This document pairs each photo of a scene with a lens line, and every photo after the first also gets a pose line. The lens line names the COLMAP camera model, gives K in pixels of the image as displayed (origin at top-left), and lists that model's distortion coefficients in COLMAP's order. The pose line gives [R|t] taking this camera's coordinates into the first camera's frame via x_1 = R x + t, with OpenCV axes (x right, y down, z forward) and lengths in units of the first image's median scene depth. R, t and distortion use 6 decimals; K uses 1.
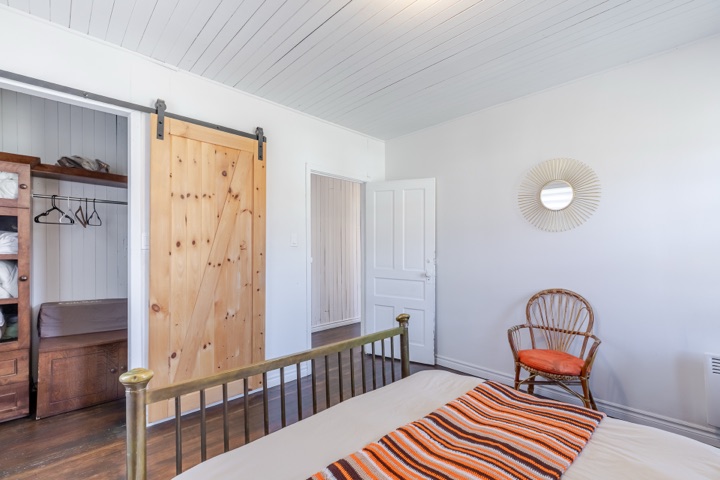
lens RADIAL K [[328.2, 0, 365.8], [0, 328.2, 238.1], [0, 0, 1]] dist [0.024568, 0.000238]
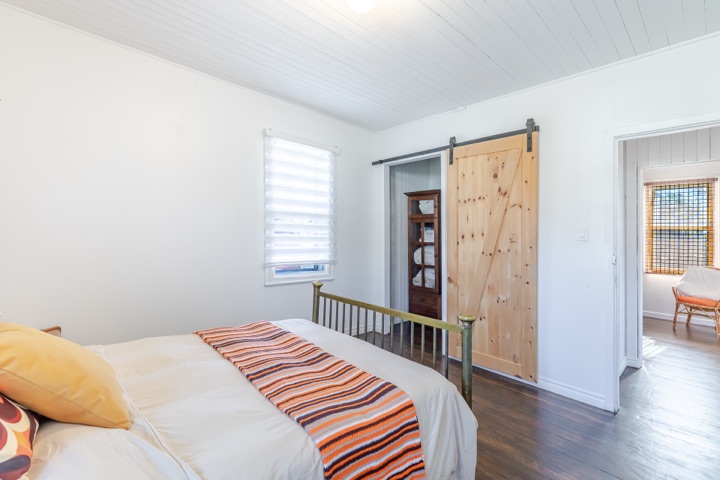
lens RADIAL K [[328.2, 0, 365.8], [0, 328.2, 238.1], [0, 0, 1]] dist [0.024568, 0.000238]
pose [[-0.002371, 0.009663, -0.999950, 0.730387], [0.013832, 0.999858, 0.009630, 0.004616], [0.999902, -0.013808, -0.002504, 0.551995]]
